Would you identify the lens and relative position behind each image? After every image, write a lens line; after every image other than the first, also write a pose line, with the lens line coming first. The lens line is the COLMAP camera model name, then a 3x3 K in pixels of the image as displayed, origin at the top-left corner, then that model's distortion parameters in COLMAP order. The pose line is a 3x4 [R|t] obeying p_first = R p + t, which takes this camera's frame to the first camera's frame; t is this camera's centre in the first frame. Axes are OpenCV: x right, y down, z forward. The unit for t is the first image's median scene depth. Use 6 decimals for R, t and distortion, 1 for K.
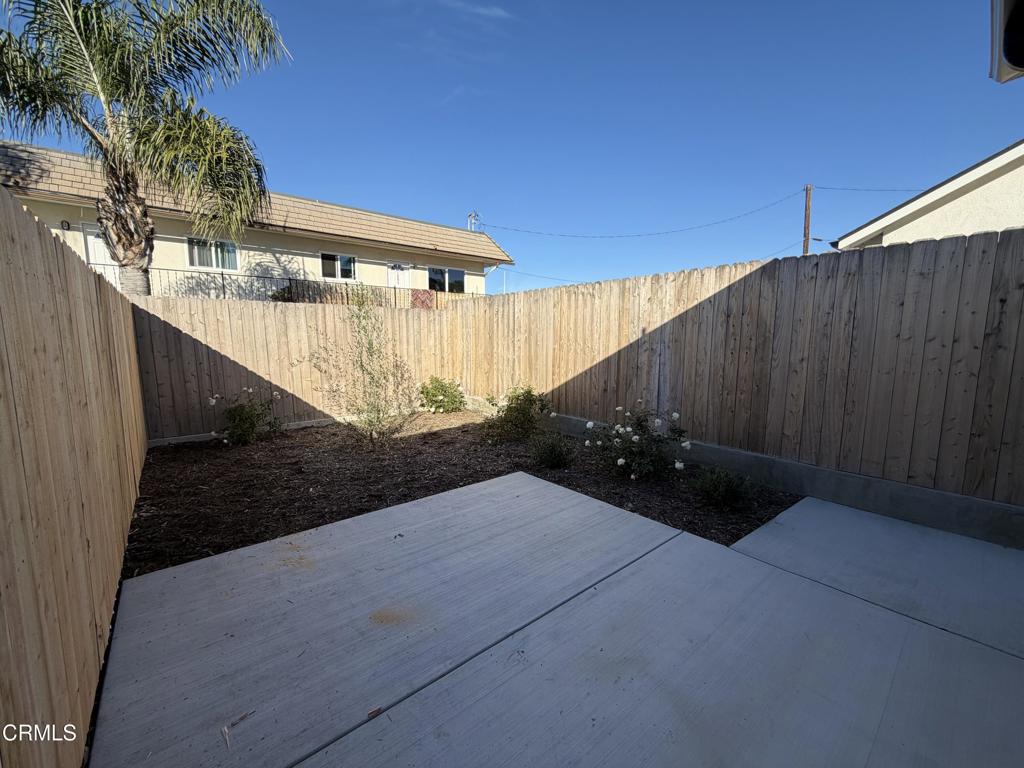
lens RADIAL K [[408.9, 0, 513.8], [0, 408.9, 378.1], [0, 0, 1]] dist [0.002165, 0.000515]
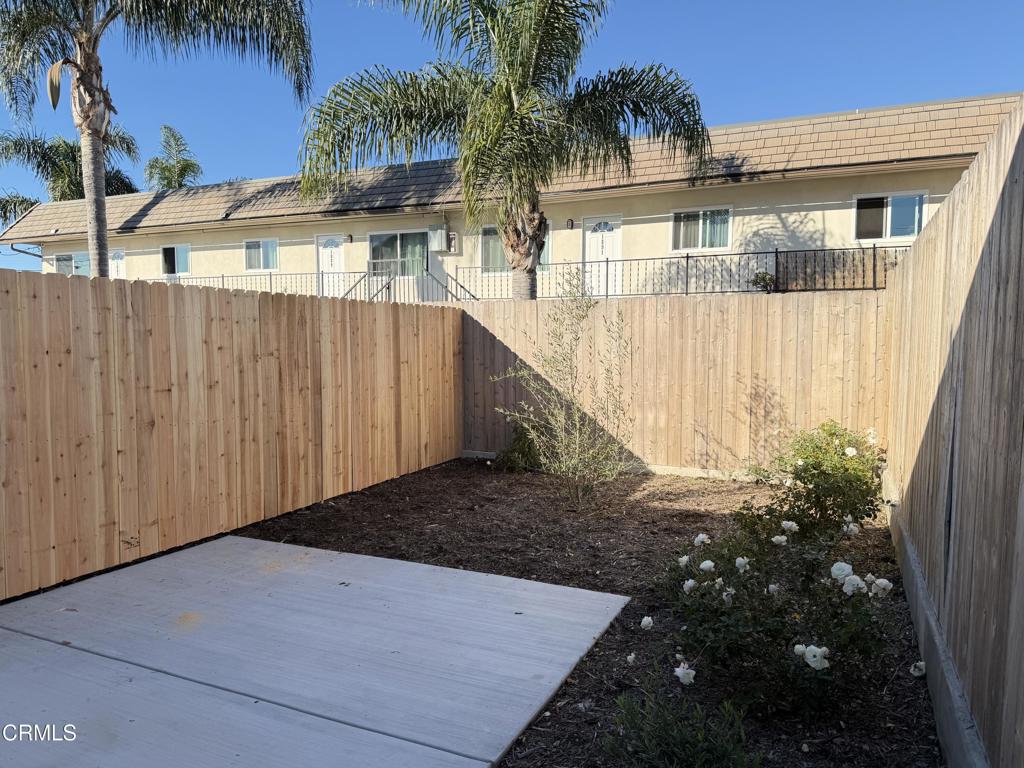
lens RADIAL K [[707.4, 0, 514.5], [0, 707.4, 389.4], [0, 0, 1]] dist [0.022957, -0.017632]
pose [[0.436804, 0.066827, -0.897071, 0.524206], [-0.091553, 0.995361, 0.029570, -0.041240], [0.894886, 0.069213, 0.440896, 0.285567]]
